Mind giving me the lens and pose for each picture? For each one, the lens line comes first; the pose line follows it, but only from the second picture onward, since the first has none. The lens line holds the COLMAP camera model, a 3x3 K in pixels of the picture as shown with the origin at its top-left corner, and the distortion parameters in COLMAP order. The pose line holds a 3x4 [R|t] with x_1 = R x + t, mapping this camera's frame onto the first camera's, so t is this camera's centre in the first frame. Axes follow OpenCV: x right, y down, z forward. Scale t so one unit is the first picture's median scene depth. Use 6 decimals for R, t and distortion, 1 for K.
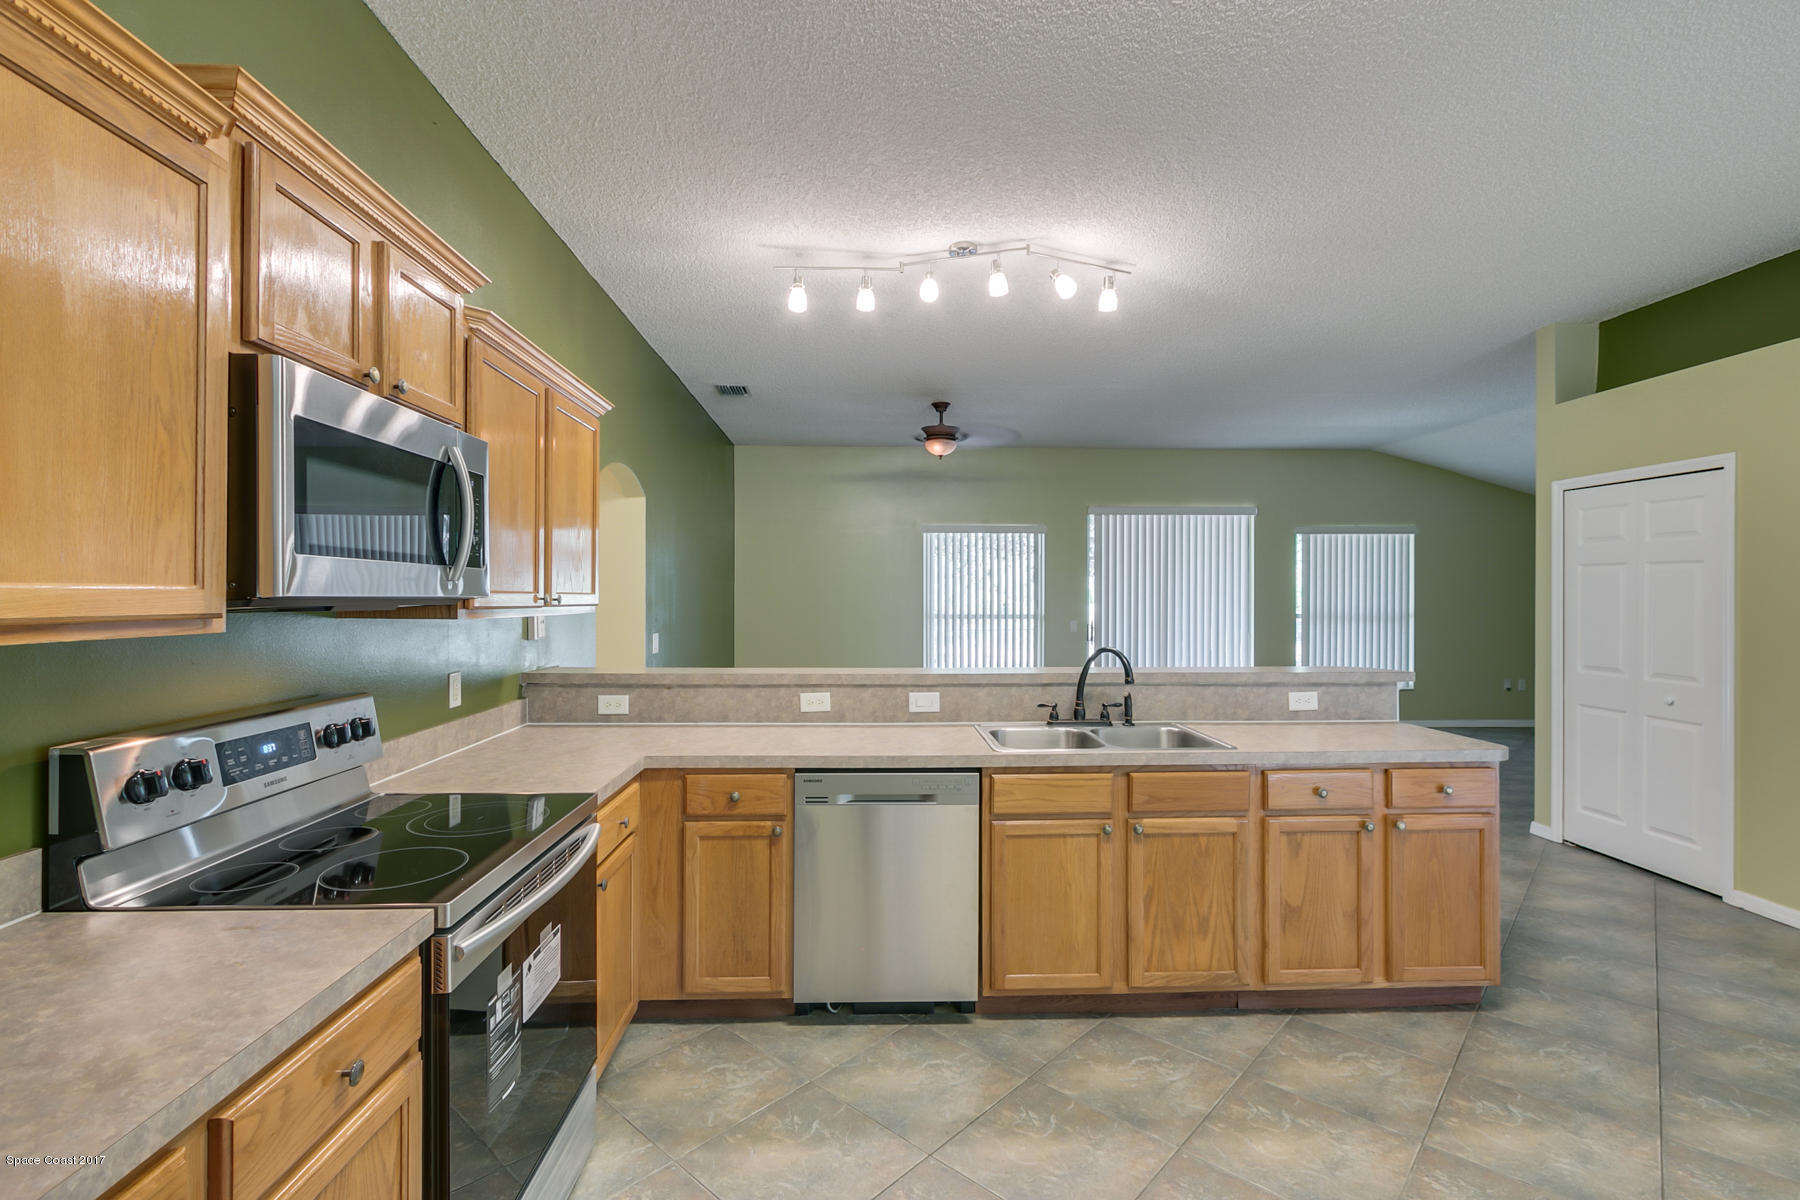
lens RADIAL K [[821.7, 0, 900.0], [0, 821.7, 600.0], [0, 0, 1]] dist [0.005310, 0.000046]
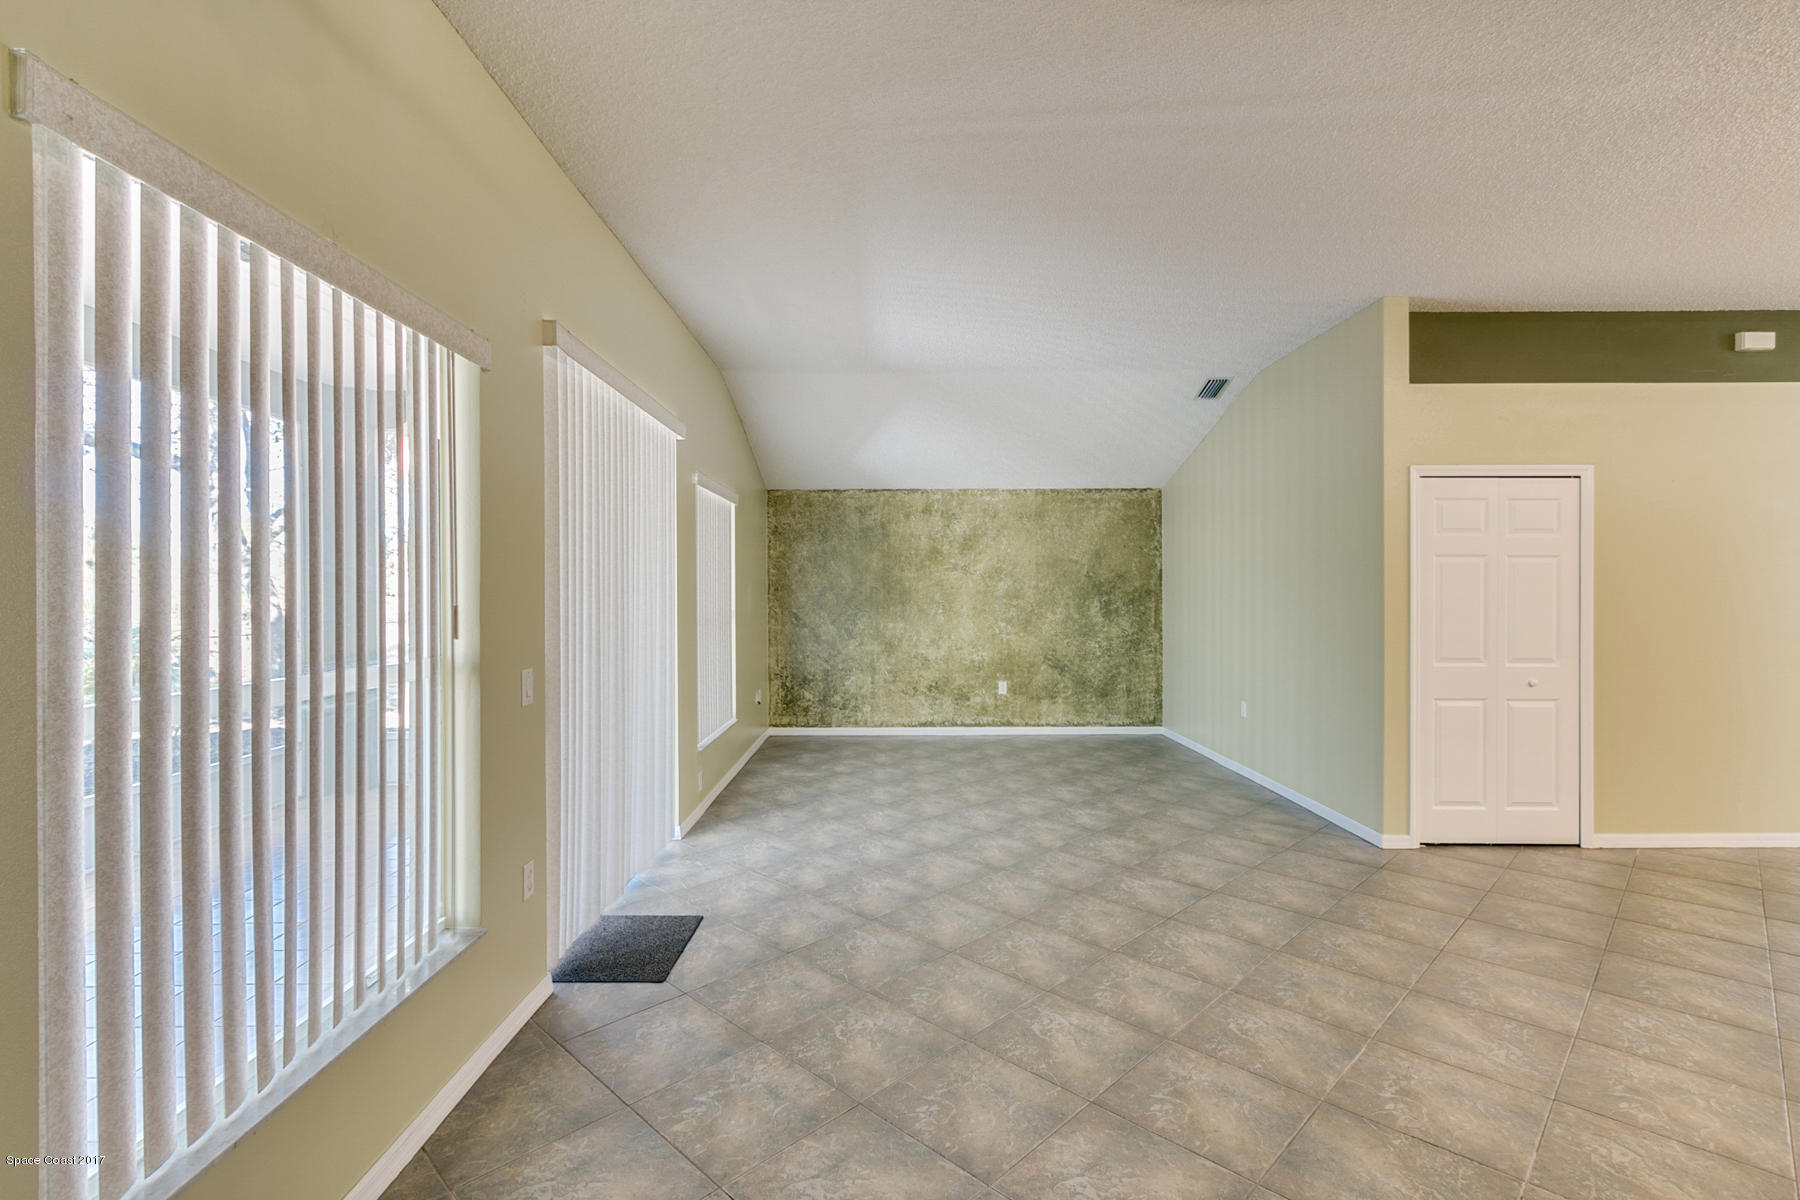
lens RADIAL K [[836.3, 0, 895.8], [0, 836.3, 596.1], [0, 0, 1]] dist [0.008170, 0.000131]
pose [[0.042327, -0.005969, 0.999086, -0.310864], [0.008775, 0.999946, 0.005603, -0.009488], [-0.999065, 0.008530, 0.042377, 2.583835]]
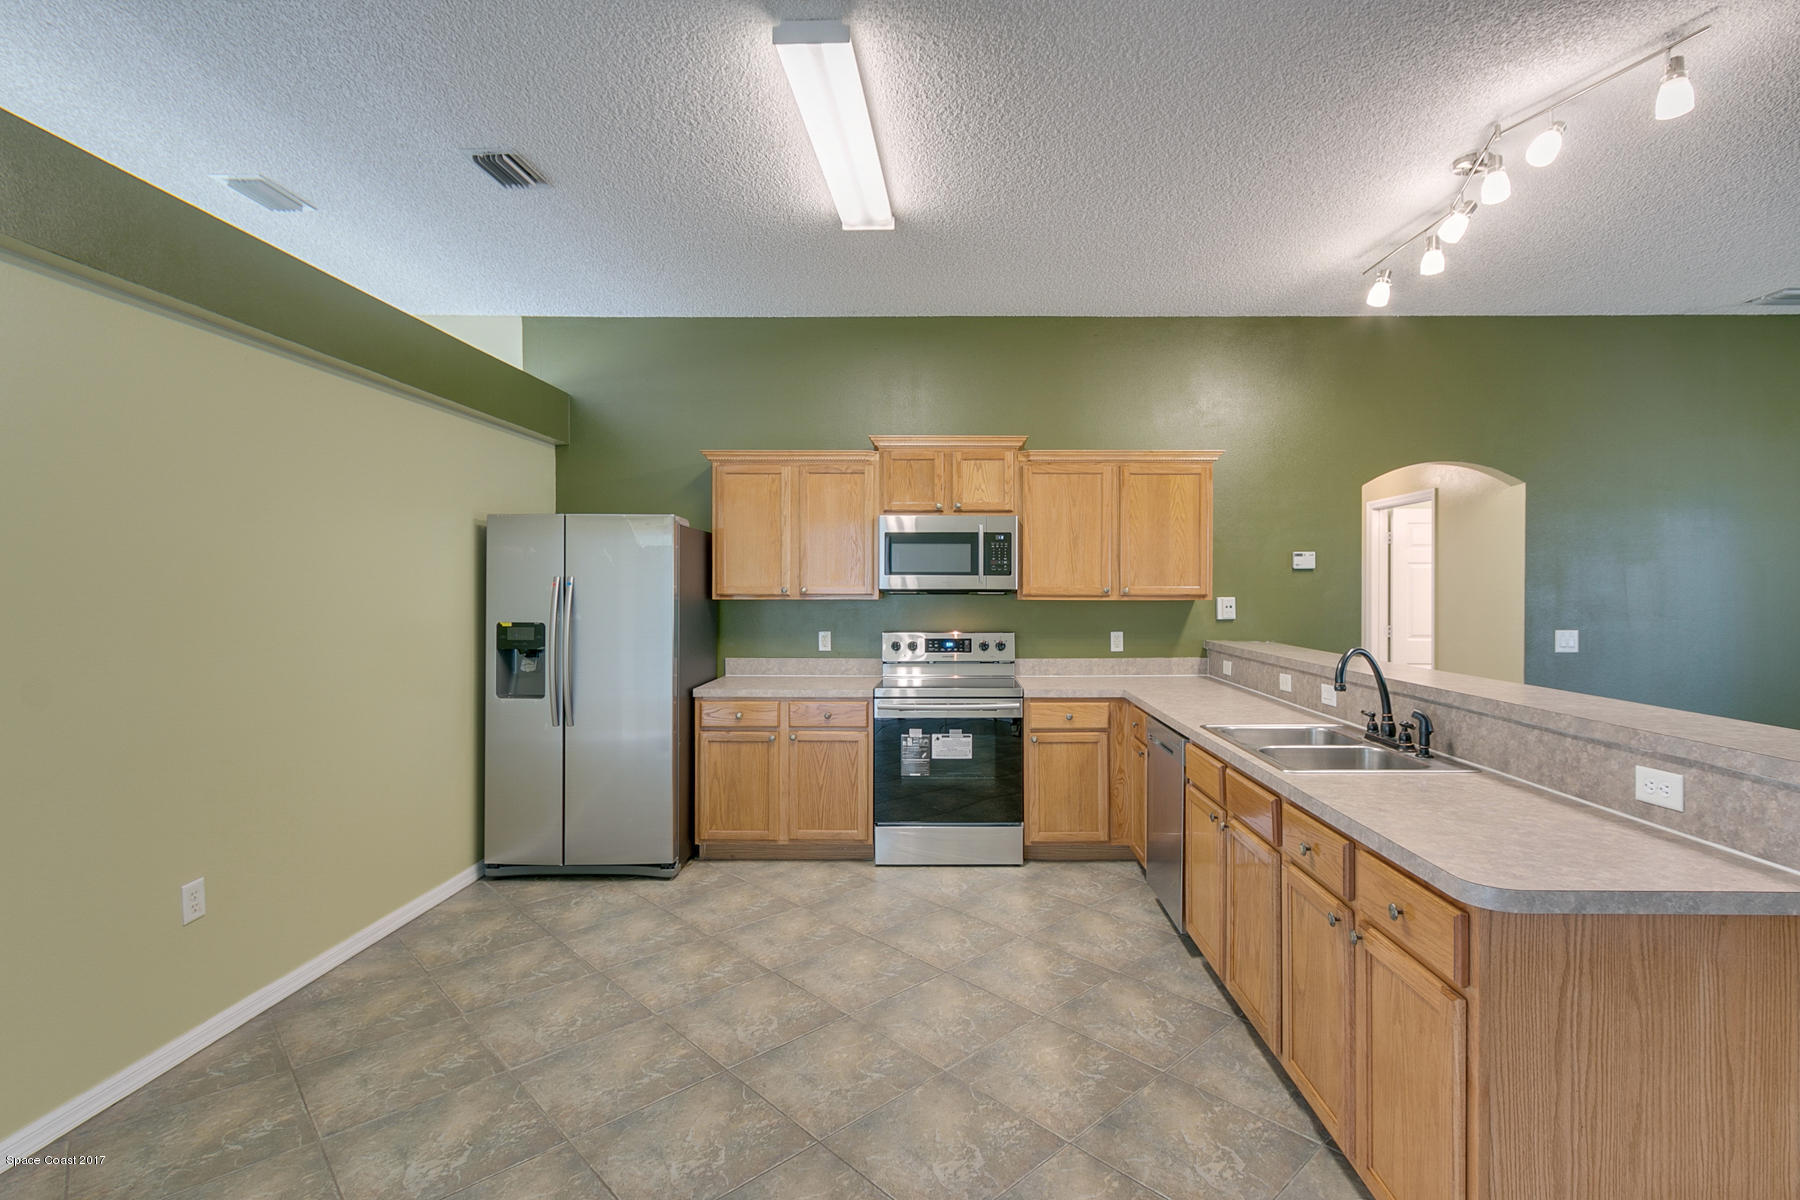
lens RADIAL K [[857.3, 0, 933.1], [0, 857.3, 593.9], [0, 0, 1]] dist [0.001586, 0.000211]
pose [[-0.064510, 0.004224, -0.997908, 1.259704], [-0.004058, 0.999982, 0.004495, -0.000239], [0.997909, 0.004340, -0.064492, 0.683718]]
